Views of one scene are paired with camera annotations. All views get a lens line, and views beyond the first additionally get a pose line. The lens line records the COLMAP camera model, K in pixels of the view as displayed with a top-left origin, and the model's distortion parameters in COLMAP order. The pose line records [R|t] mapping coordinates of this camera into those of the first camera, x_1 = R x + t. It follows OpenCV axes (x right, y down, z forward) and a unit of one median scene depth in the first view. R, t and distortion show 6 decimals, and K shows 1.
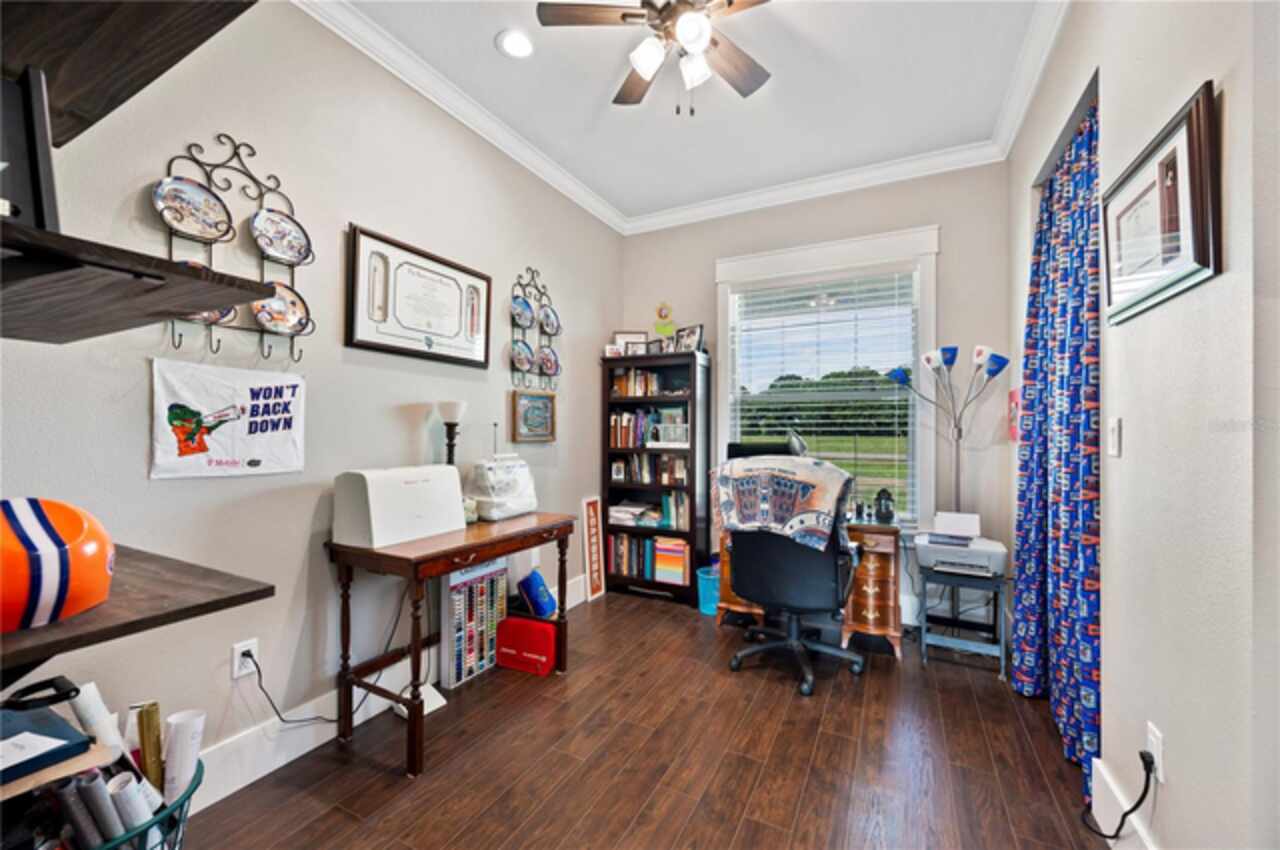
lens RADIAL K [[515.5, 0, 635.7], [0, 515.5, 424.5], [0, 0, 1]] dist [0.000397, 0.000001]
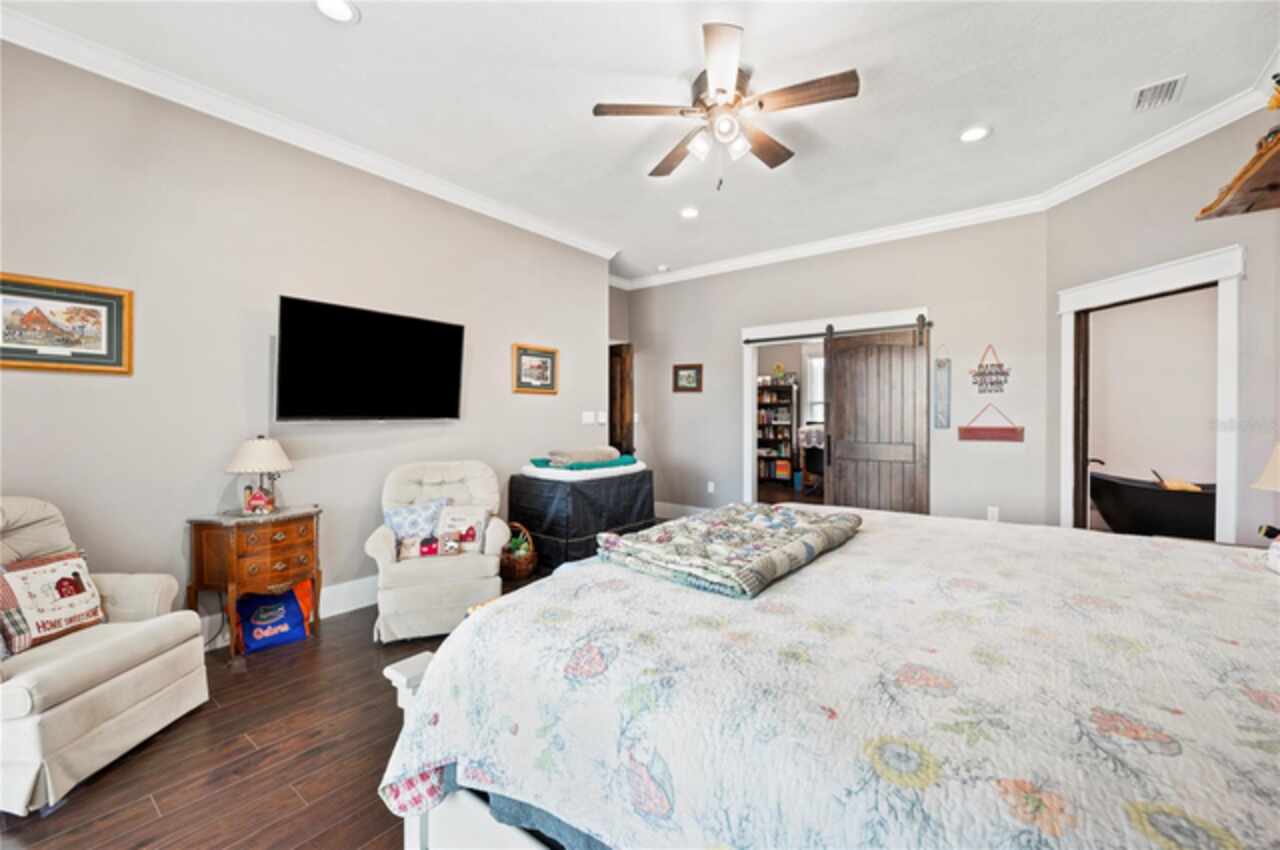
lens RADIAL K [[515.5, 0, 641.5], [0, 515.5, 416.8], [0, 0, 1]] dist [0.000397, 0.000001]
pose [[0.986025, -0.002866, -0.166574, -0.179137], [0.005696, 0.999847, 0.016514, -0.031490], [0.166501, -0.017232, 0.985891, -1.485663]]
